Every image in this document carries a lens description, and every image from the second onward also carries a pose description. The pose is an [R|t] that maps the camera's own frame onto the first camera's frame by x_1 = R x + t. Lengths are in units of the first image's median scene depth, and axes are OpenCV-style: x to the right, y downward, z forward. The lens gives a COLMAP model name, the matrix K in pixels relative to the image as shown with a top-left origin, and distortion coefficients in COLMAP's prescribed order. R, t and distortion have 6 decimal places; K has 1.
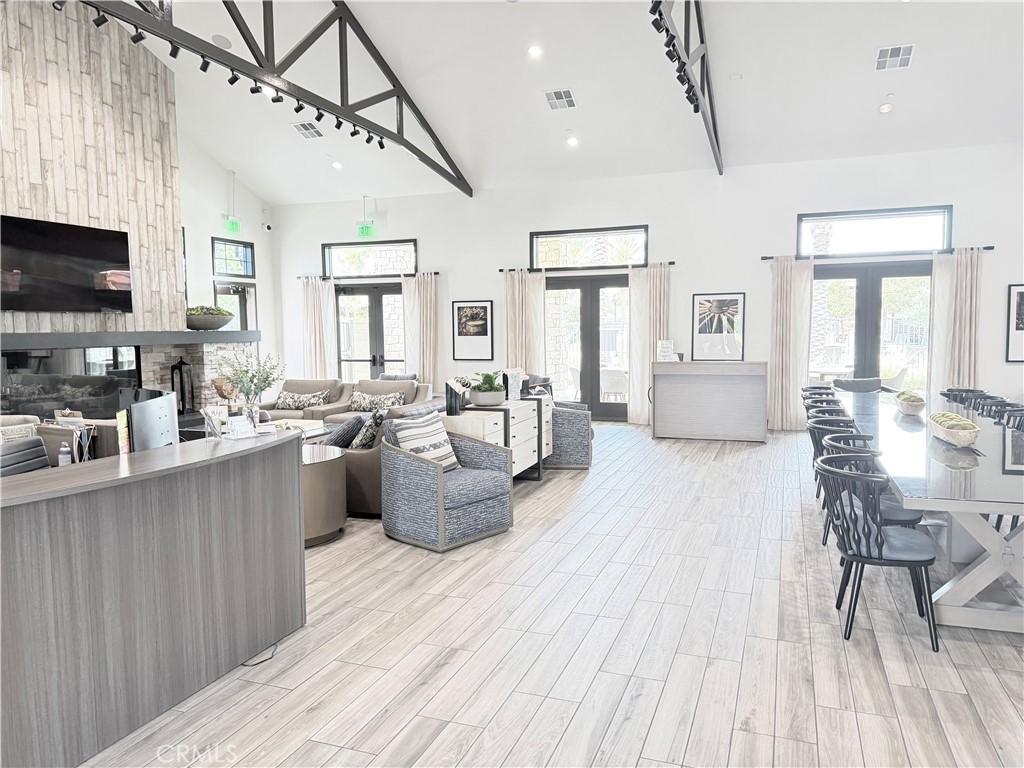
lens RADIAL K [[718.9, 0, 512.1], [0, 718.9, 382.8], [0, 0, 1]] dist [-0.008629, -0.002003]
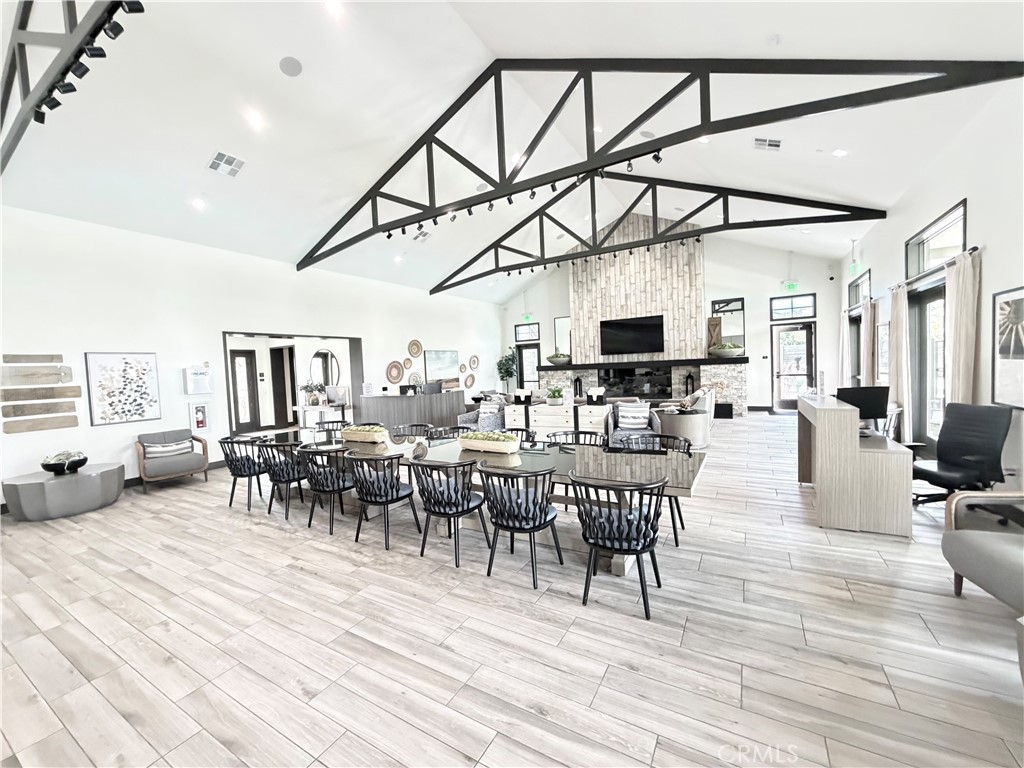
lens RADIAL K [[407.8, 0, 510.7], [0, 407.8, 387.5], [0, 0, 1]] dist [-0.004486, 0.001483]
pose [[-0.163777, 0.066797, -0.984233, 0.757327], [-0.029819, 0.996914, 0.072619, -0.064027], [0.986047, 0.041242, -0.161280, 0.732364]]
